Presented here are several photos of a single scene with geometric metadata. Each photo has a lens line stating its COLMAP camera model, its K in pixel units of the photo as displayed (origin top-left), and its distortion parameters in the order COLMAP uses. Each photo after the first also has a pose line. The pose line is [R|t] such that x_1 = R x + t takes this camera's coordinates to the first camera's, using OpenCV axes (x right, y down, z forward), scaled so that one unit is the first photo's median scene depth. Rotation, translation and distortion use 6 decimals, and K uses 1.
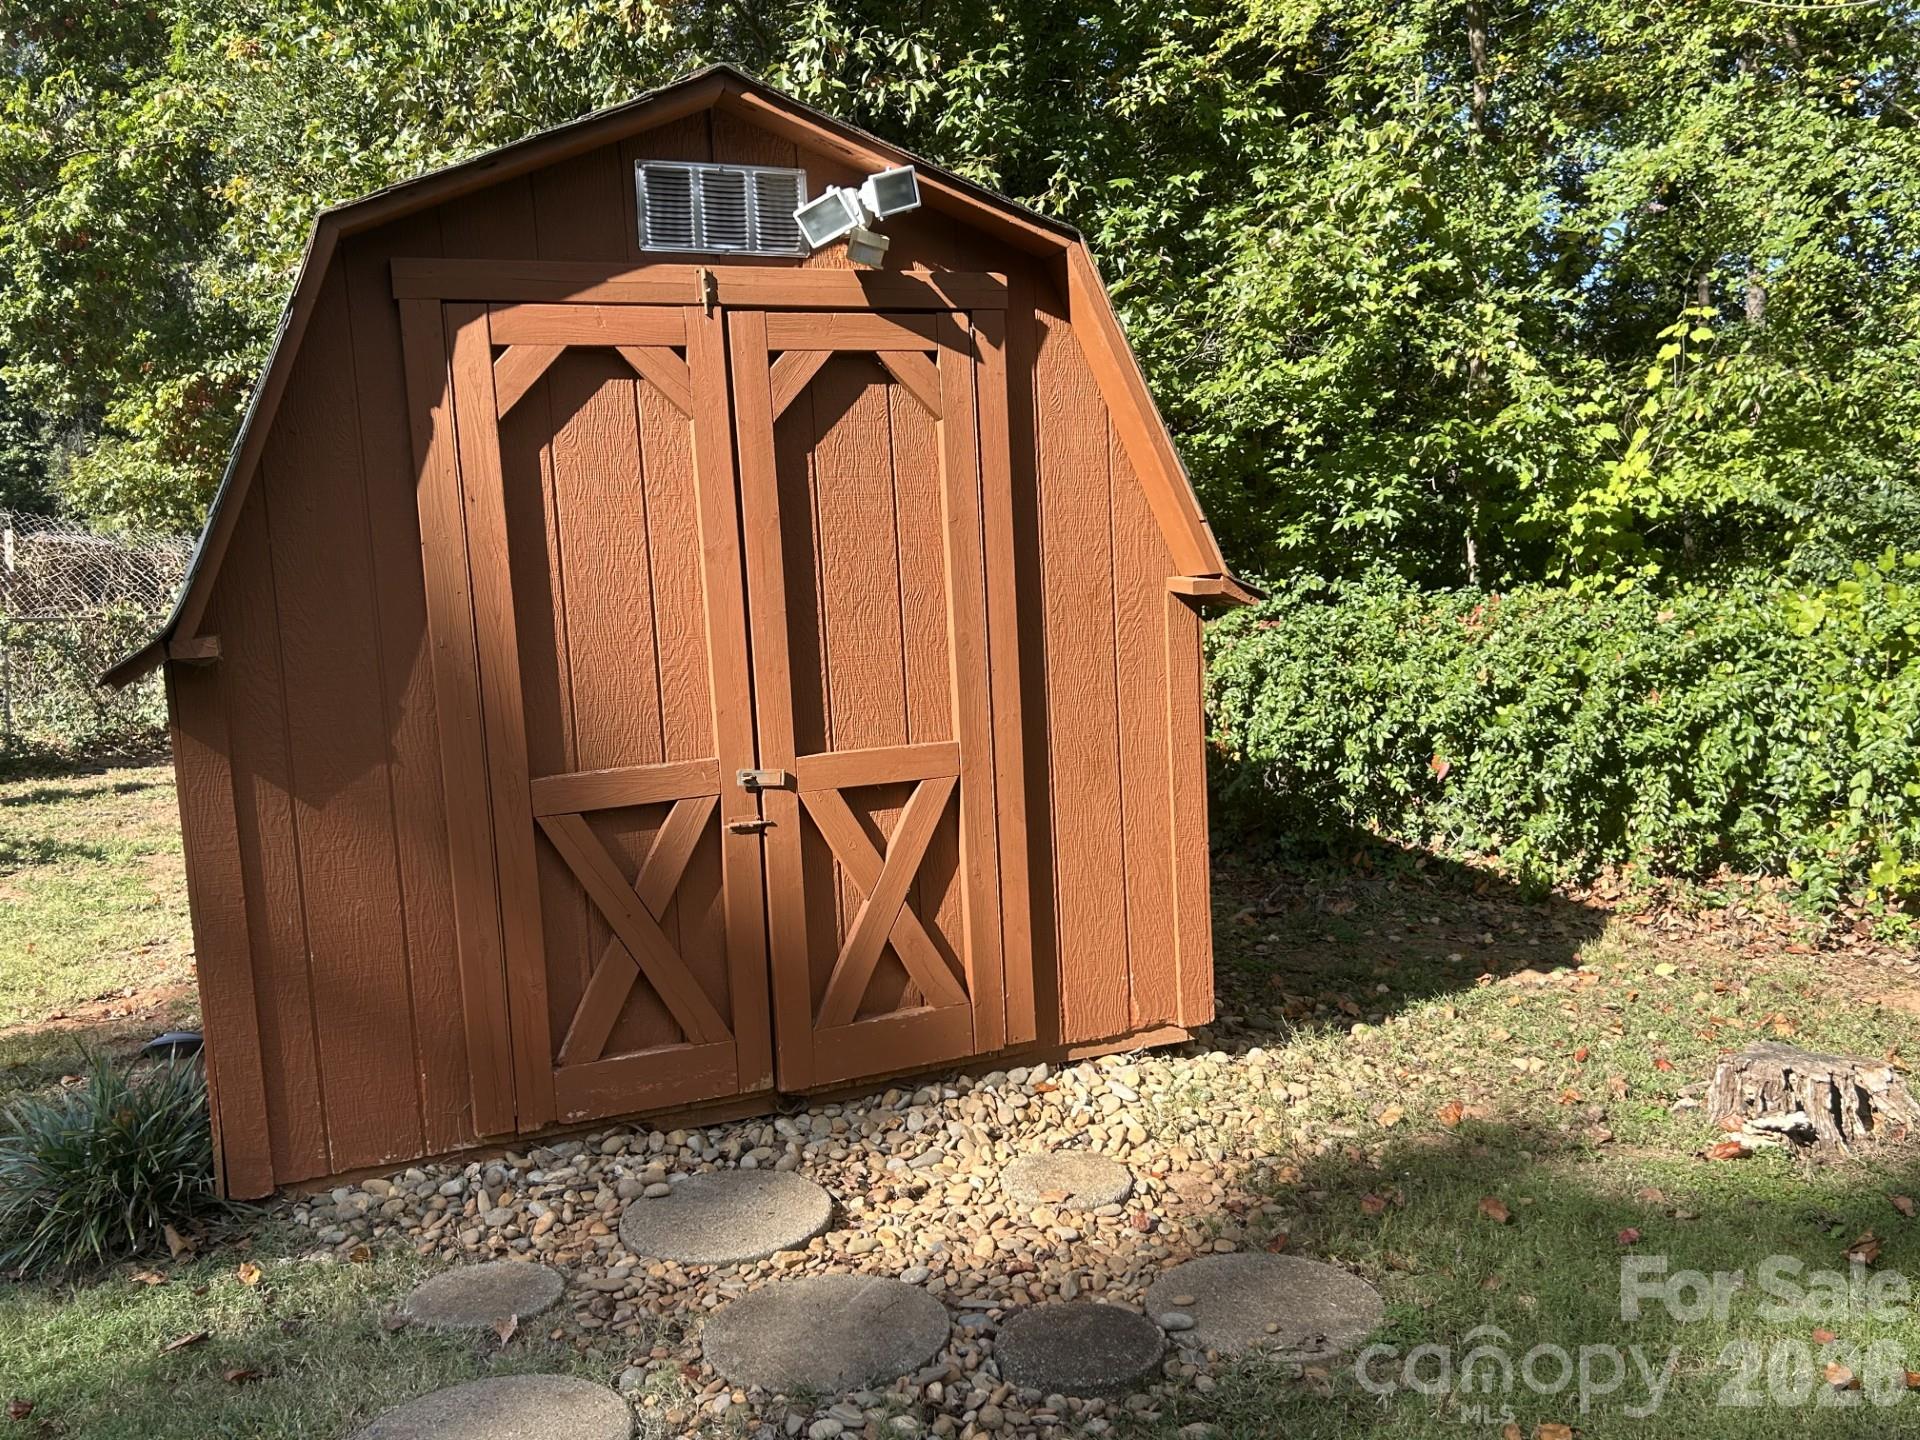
lens RADIAL K [[1448.2, 0, 960.0], [0, 1448.2, 720.0], [0, 0, 1]] dist [0.044234, -0.002701]
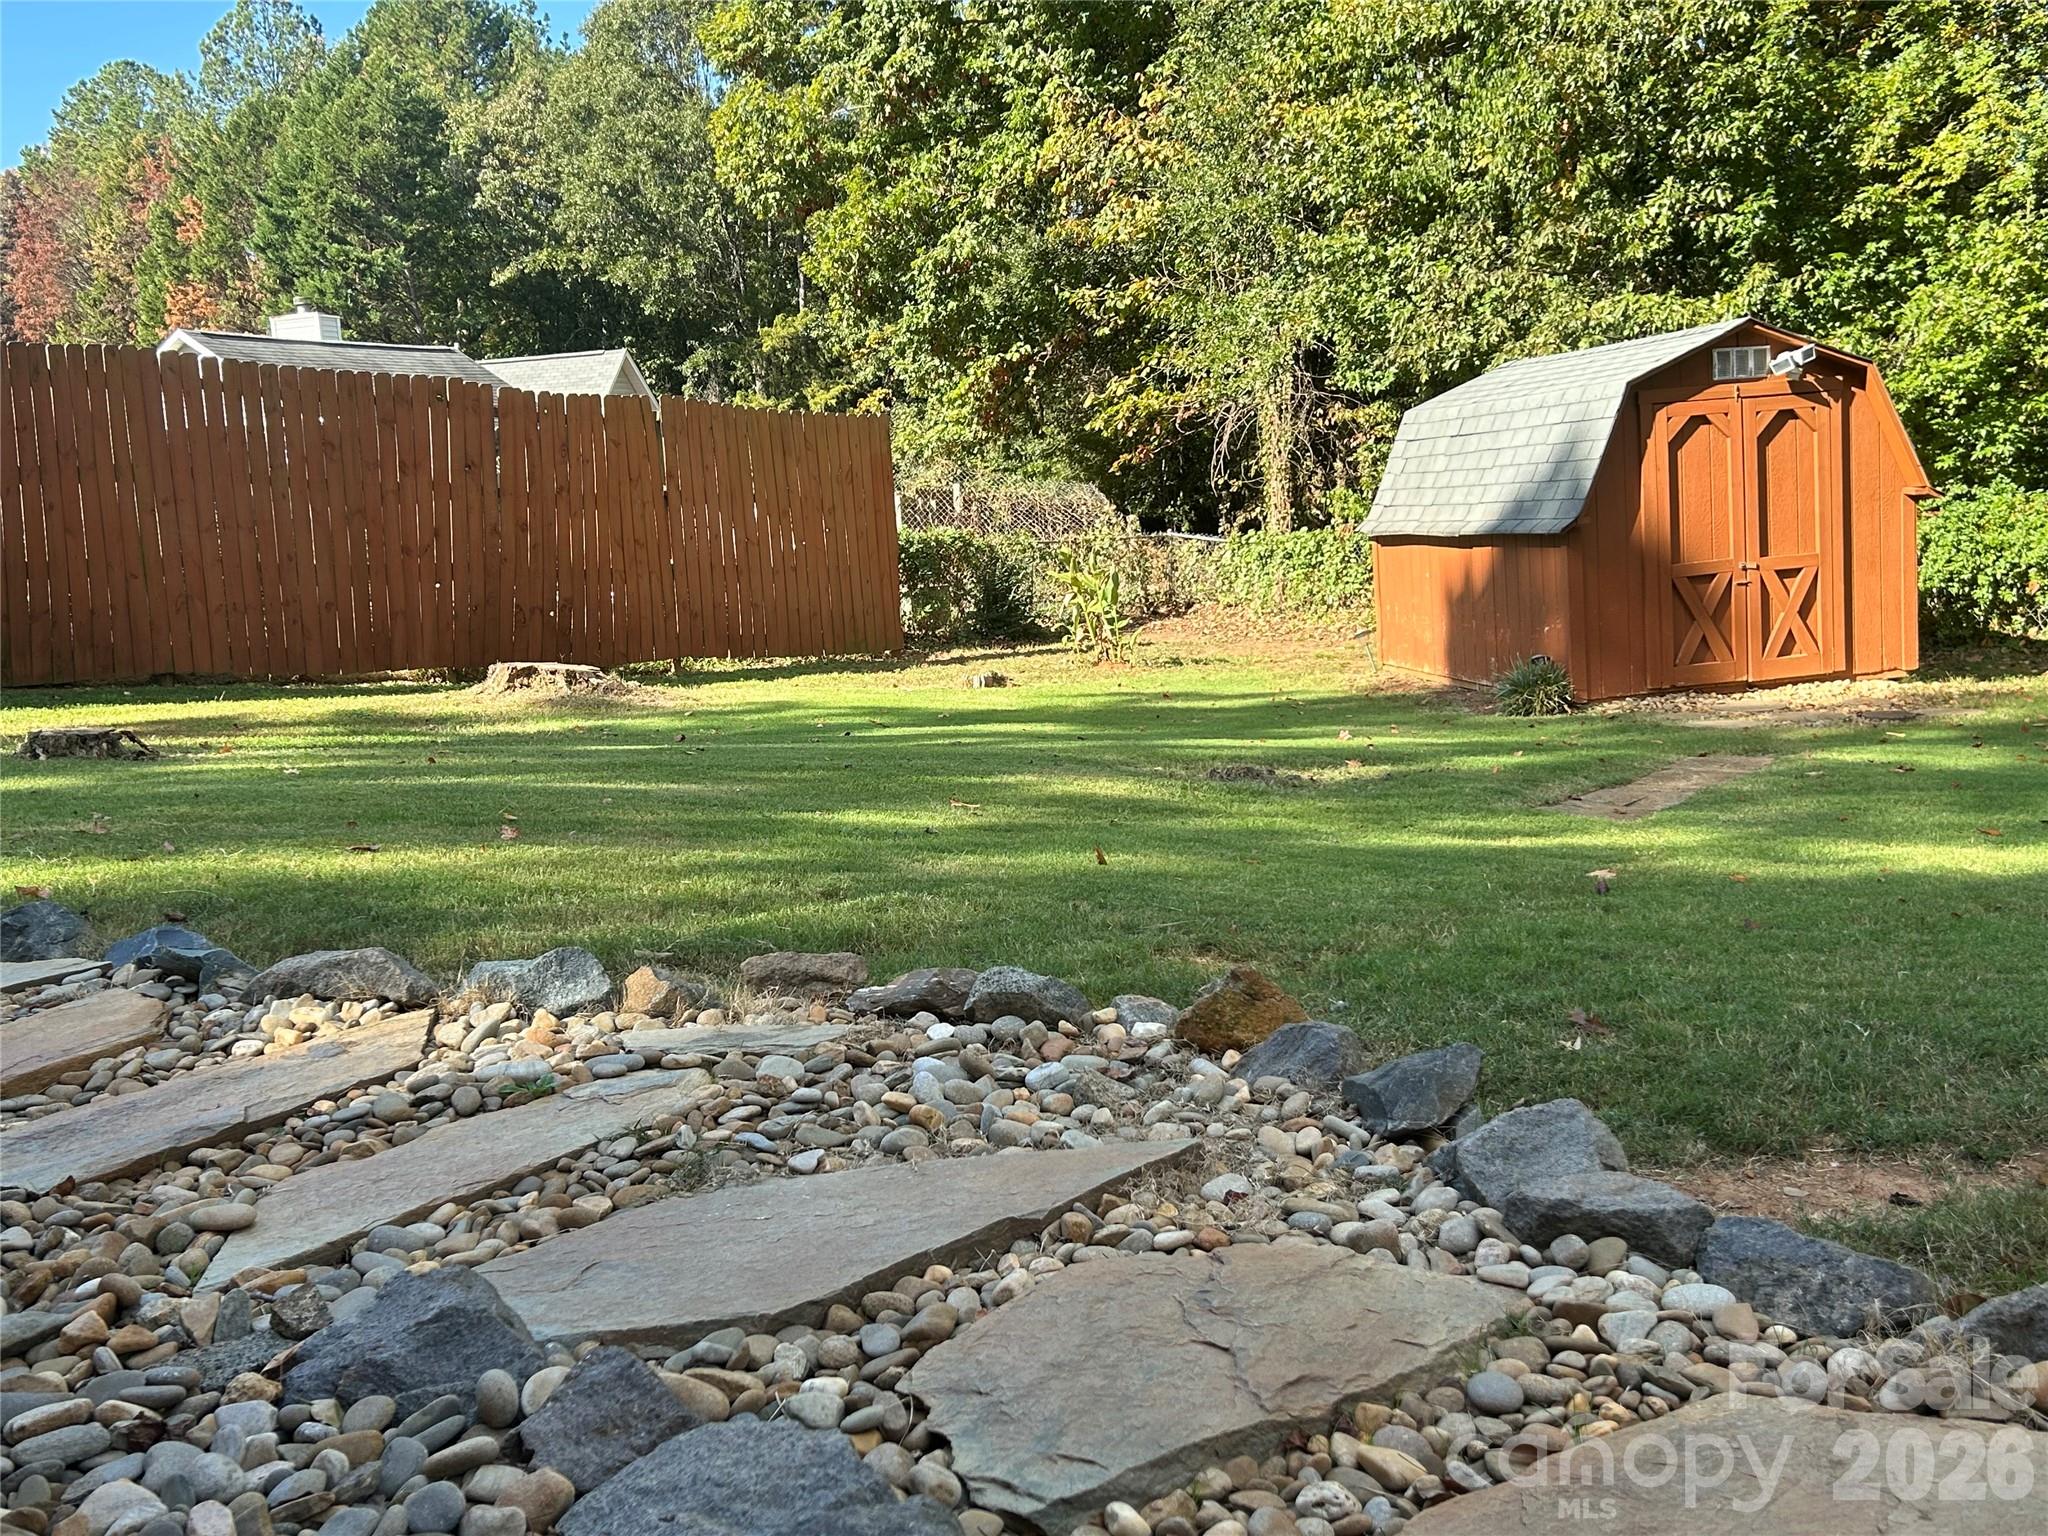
lens RADIAL K [[1914.1, 0, 1024.0], [0, 1914.1, 768.0], [0, 0, 1]] dist [0.036835, -0.005306]
pose [[0.980084, 0.000501, -0.198585, -0.420124], [0.006971, 0.999294, 0.036924, 0.155195], [0.198463, -0.037573, 0.979388, -1.593942]]
